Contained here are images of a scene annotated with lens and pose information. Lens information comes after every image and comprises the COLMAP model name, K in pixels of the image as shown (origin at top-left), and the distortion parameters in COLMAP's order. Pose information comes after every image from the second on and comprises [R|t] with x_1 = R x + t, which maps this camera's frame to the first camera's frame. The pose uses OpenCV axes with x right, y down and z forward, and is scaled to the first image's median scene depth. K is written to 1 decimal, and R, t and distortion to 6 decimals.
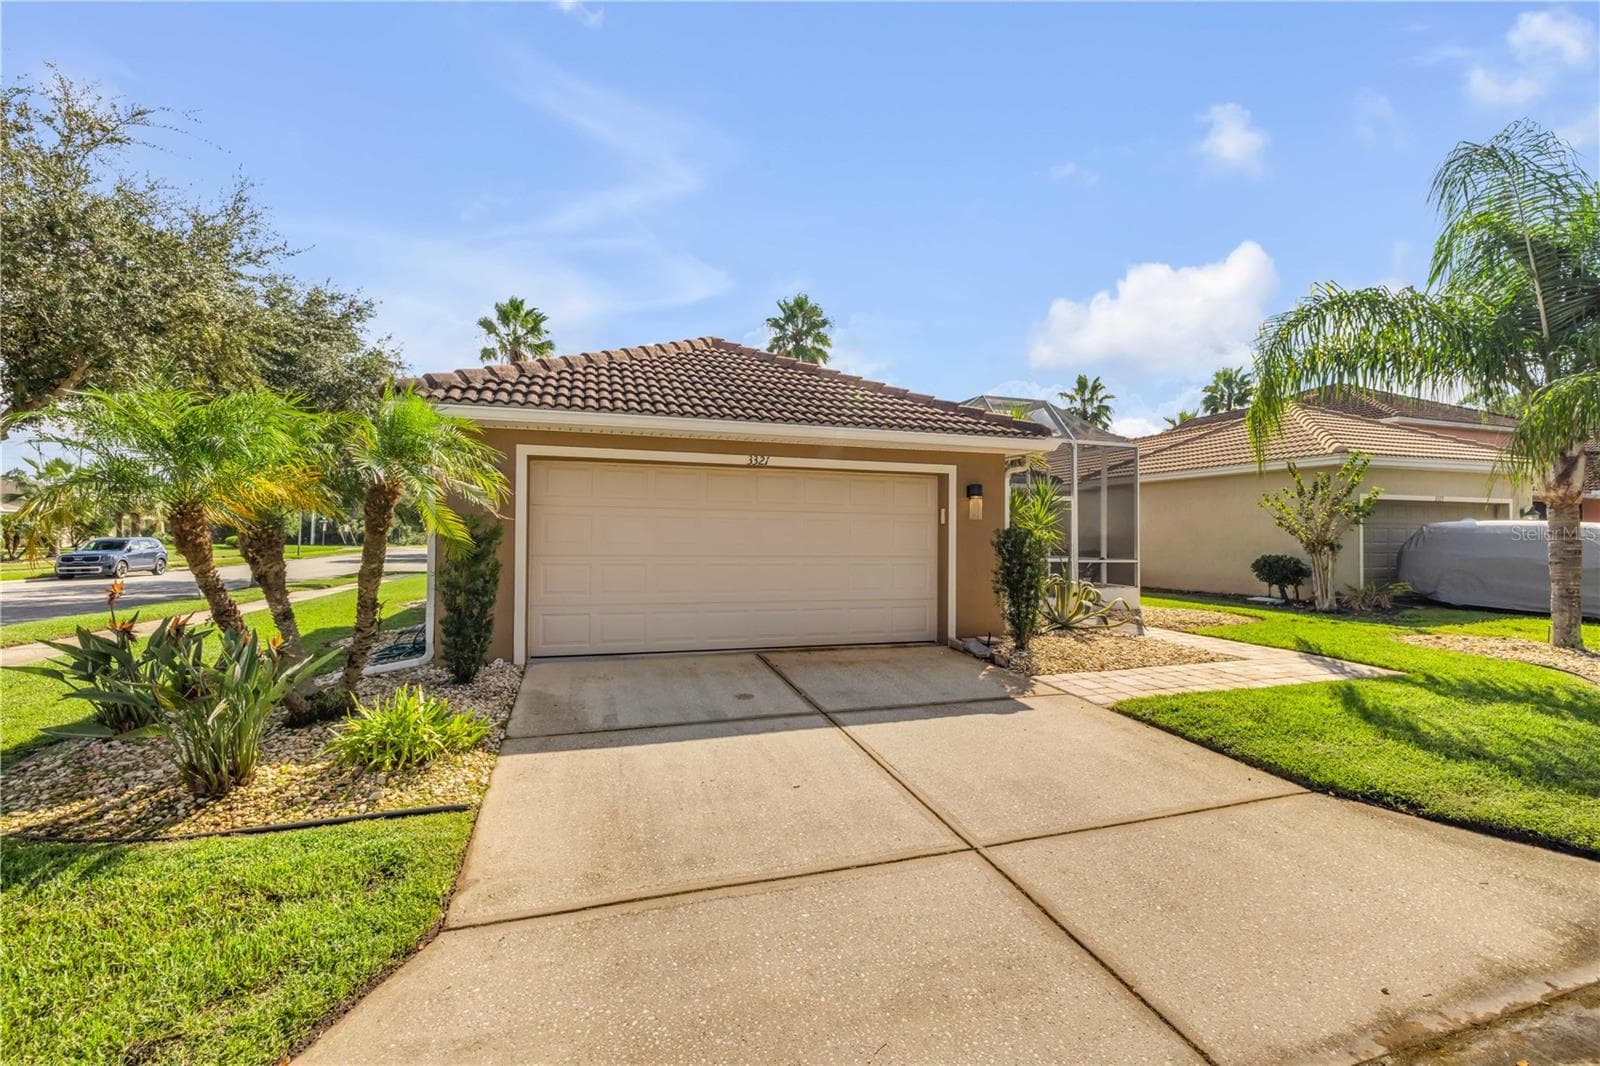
lens RADIAL K [[675.8, 0, 799.1], [0, 675.8, 539.7], [0, 0, 1]] dist [-0.003426, 0.000389]
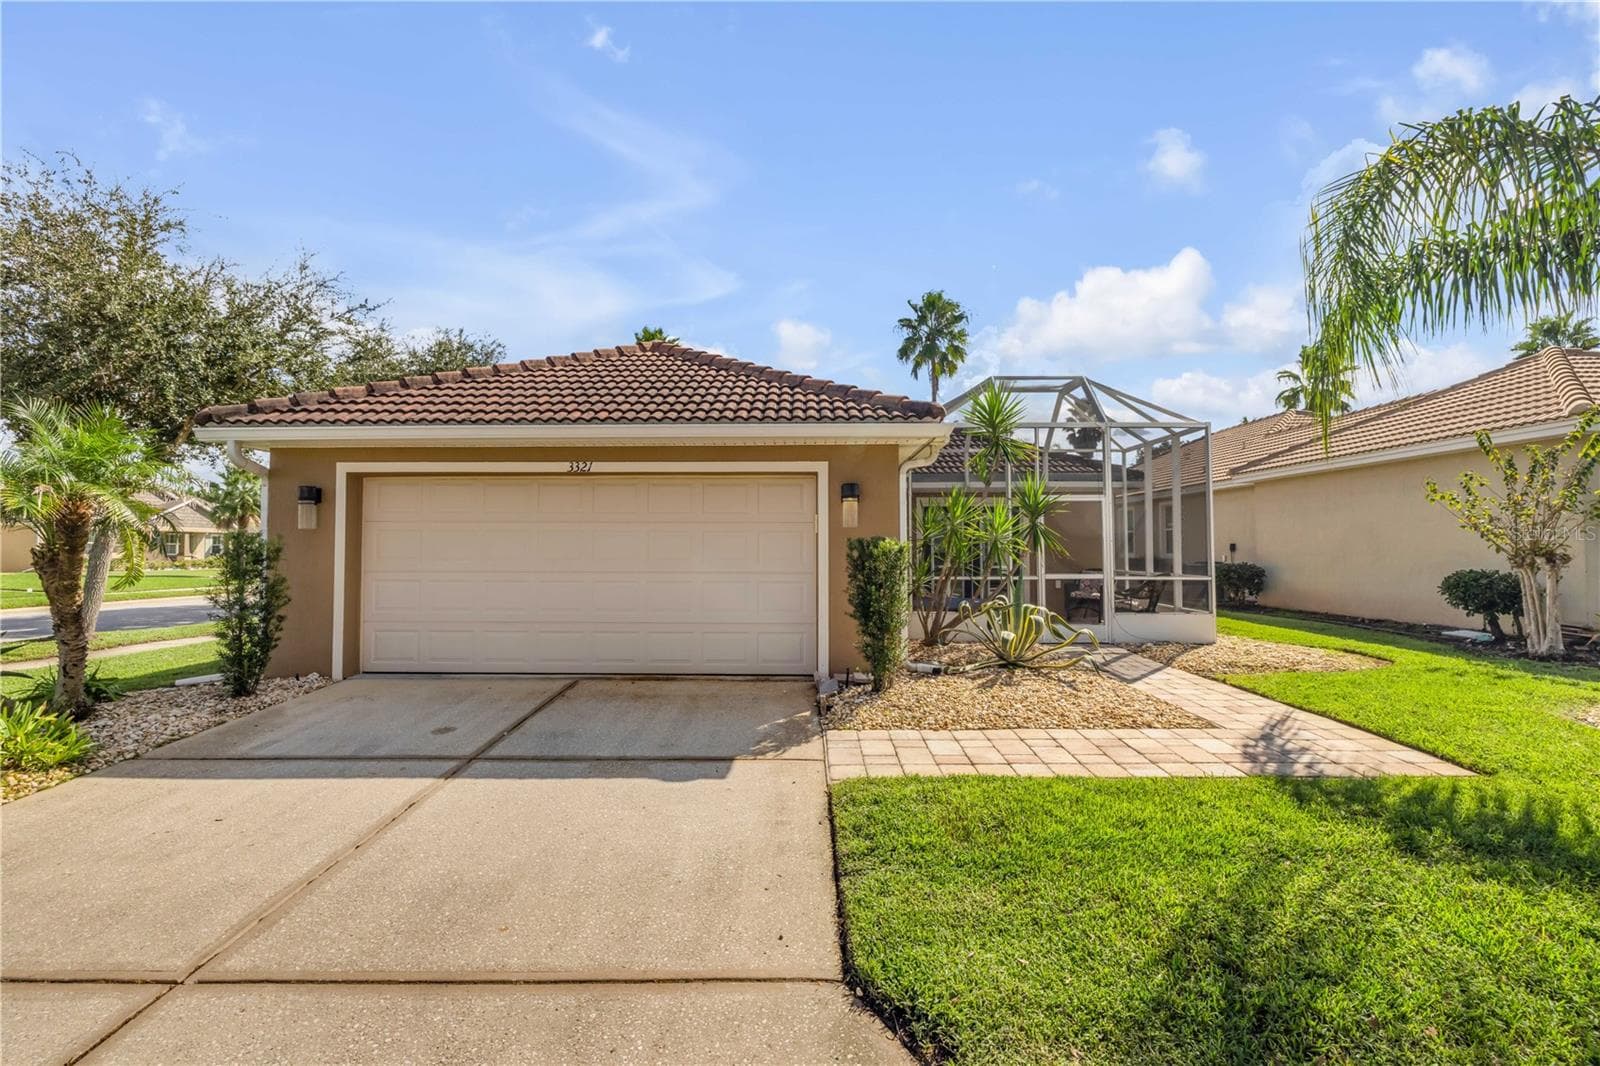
lens RADIAL K [[675.8, 0, 799.1], [0, 675.8, 539.7], [0, 0, 1]] dist [-0.003426, 0.000389]
pose [[0.946884, -0.012615, -0.321327, 0.484035], [0.006739, 0.999789, -0.019392, 0.000171], [0.321504, 0.016196, 0.946770, 0.223336]]
